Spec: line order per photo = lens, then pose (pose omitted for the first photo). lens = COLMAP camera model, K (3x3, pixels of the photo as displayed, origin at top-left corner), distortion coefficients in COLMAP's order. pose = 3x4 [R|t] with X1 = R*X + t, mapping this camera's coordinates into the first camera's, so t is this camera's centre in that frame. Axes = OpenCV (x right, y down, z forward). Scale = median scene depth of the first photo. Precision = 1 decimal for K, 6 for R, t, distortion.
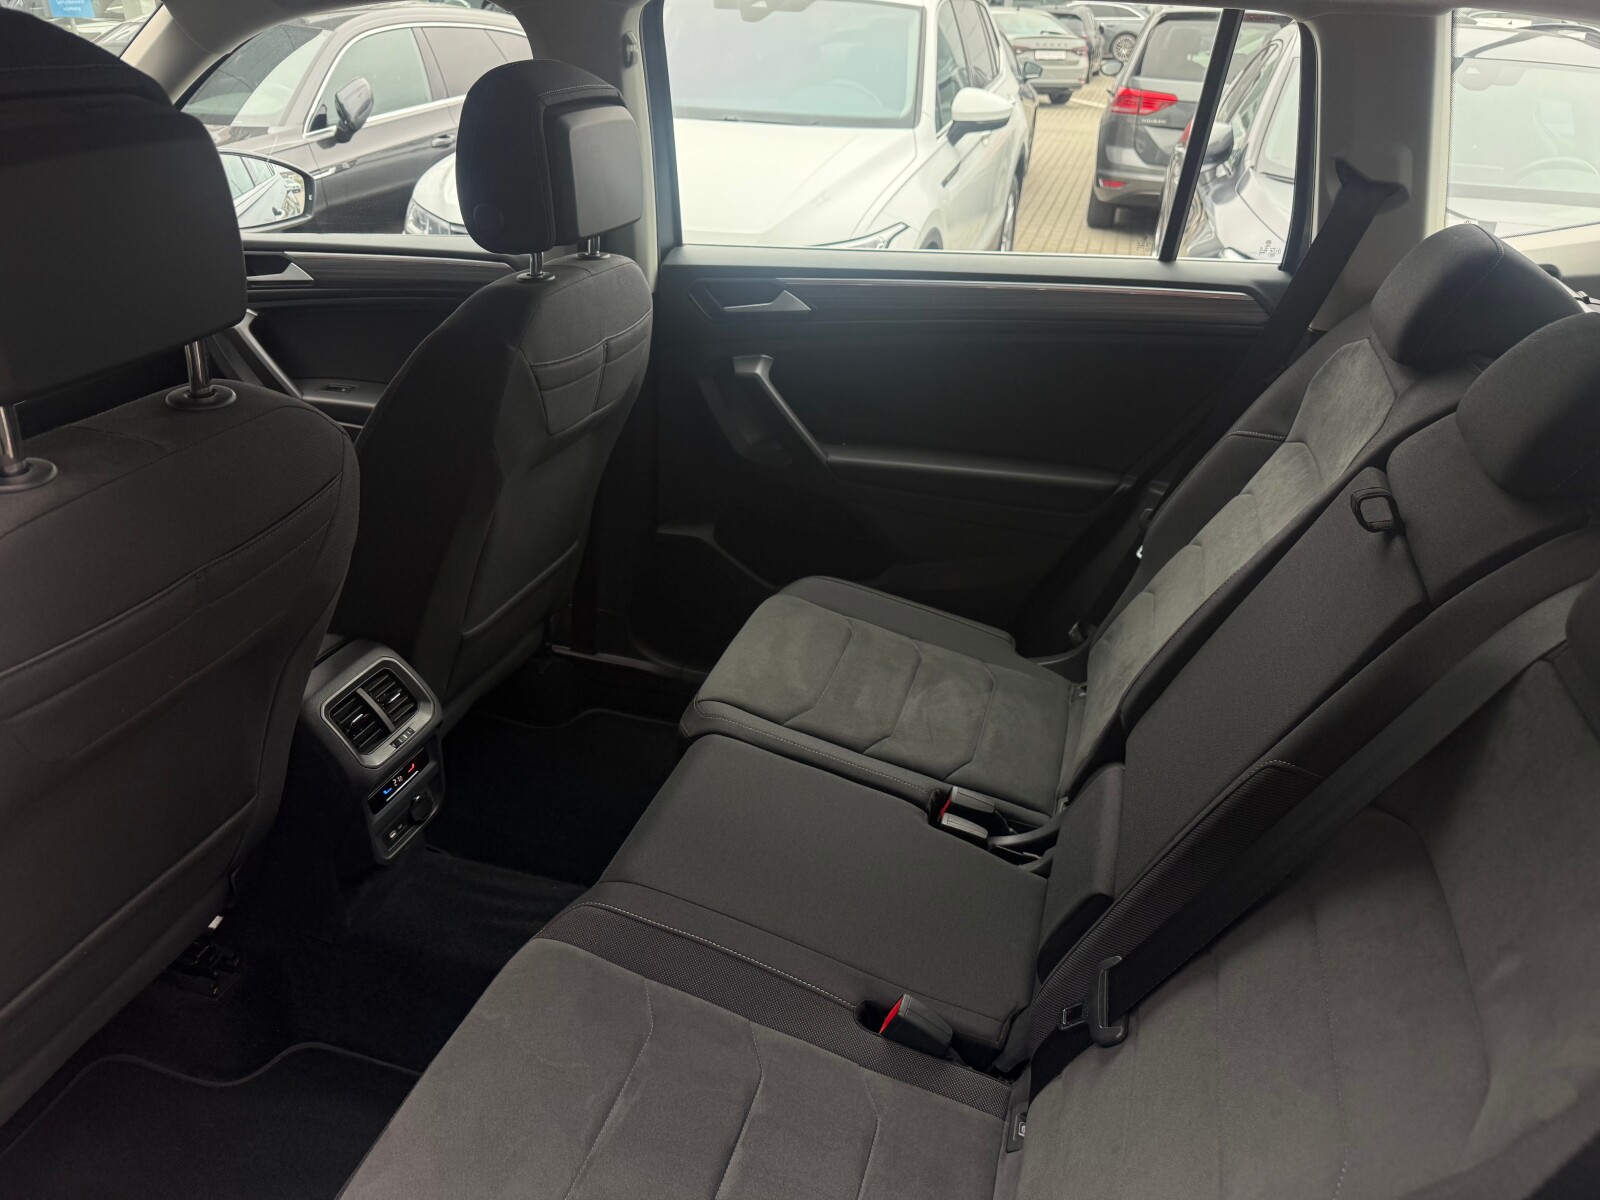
lens RADIAL K [[1127.8, 0, 803.3], [0, 1127.8, 608.2], [0, 0, 1]] dist [0.056604, -0.076126]
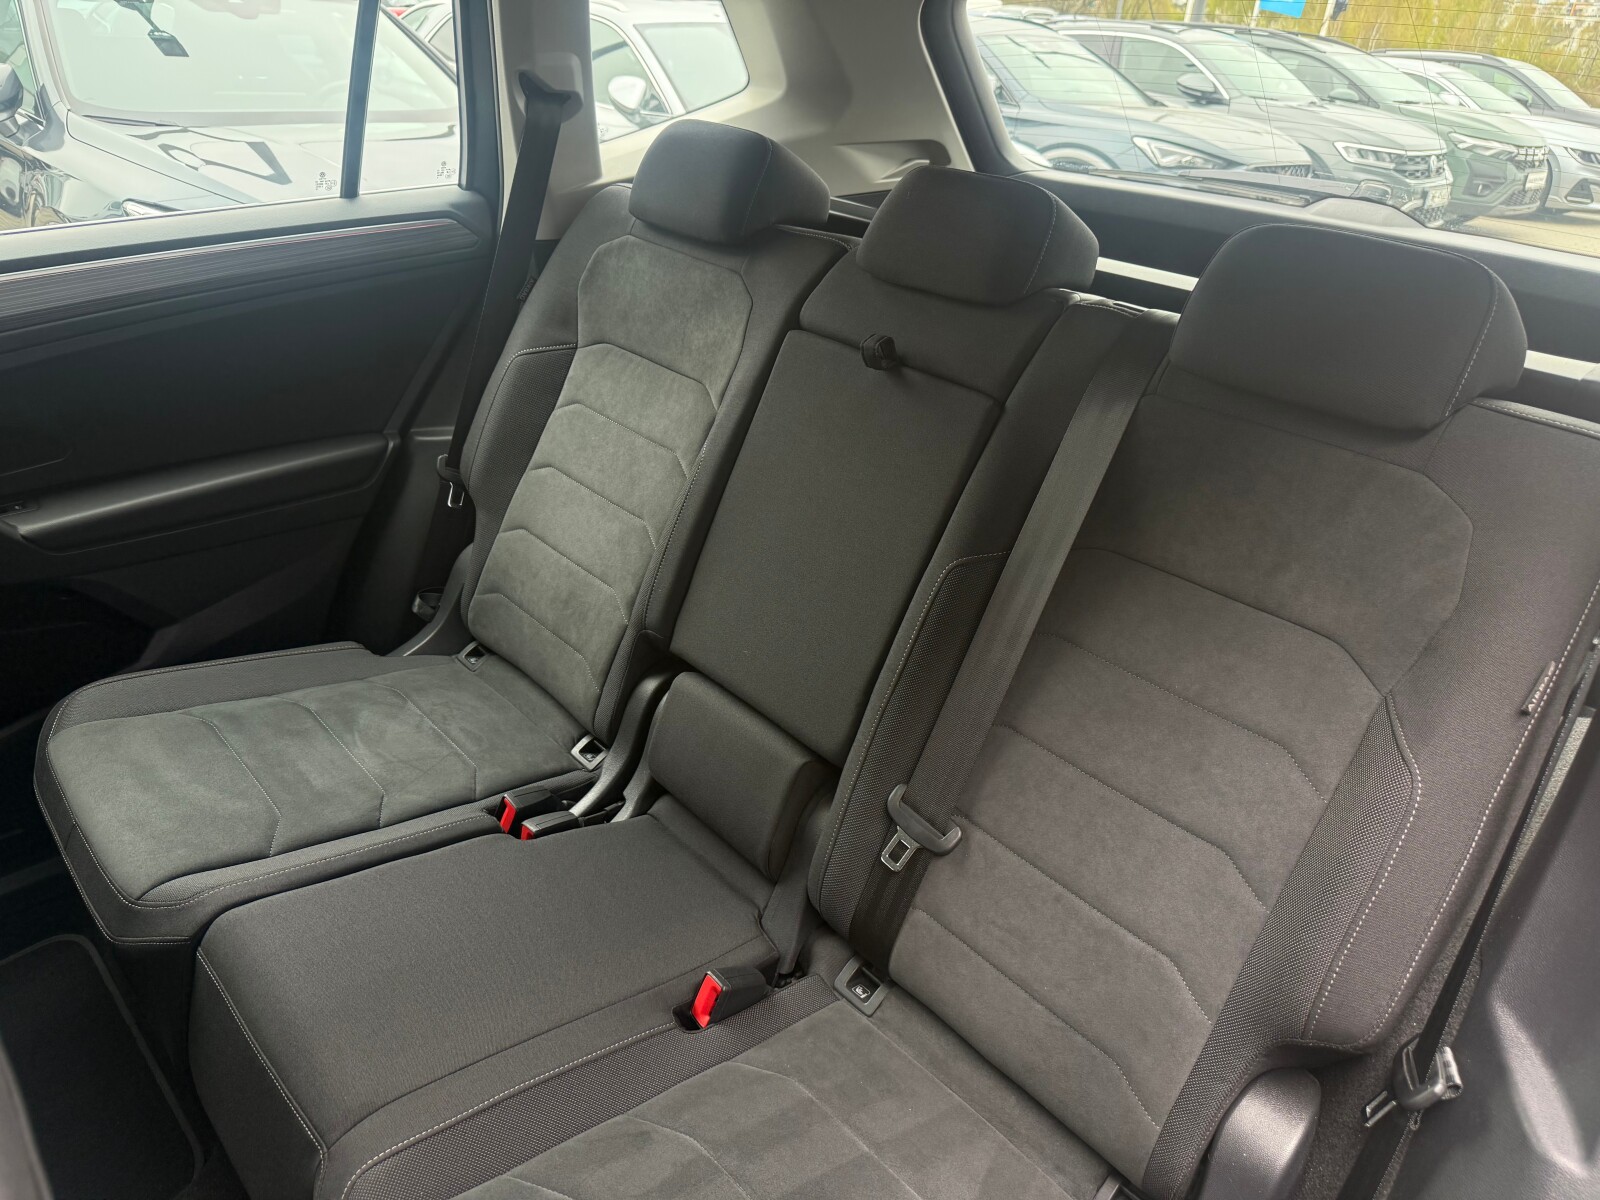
lens RADIAL K [[1127.8, 0, 800.7], [0, 1127.8, 593.3], [0, 0, 1]] dist [0.056604, -0.076126]
pose [[0.524516, -0.400120, 0.751523, -0.338733], [0.363291, 0.903481, 0.227469, -0.101778], [-0.770002, 0.153711, 0.619250, 0.219447]]
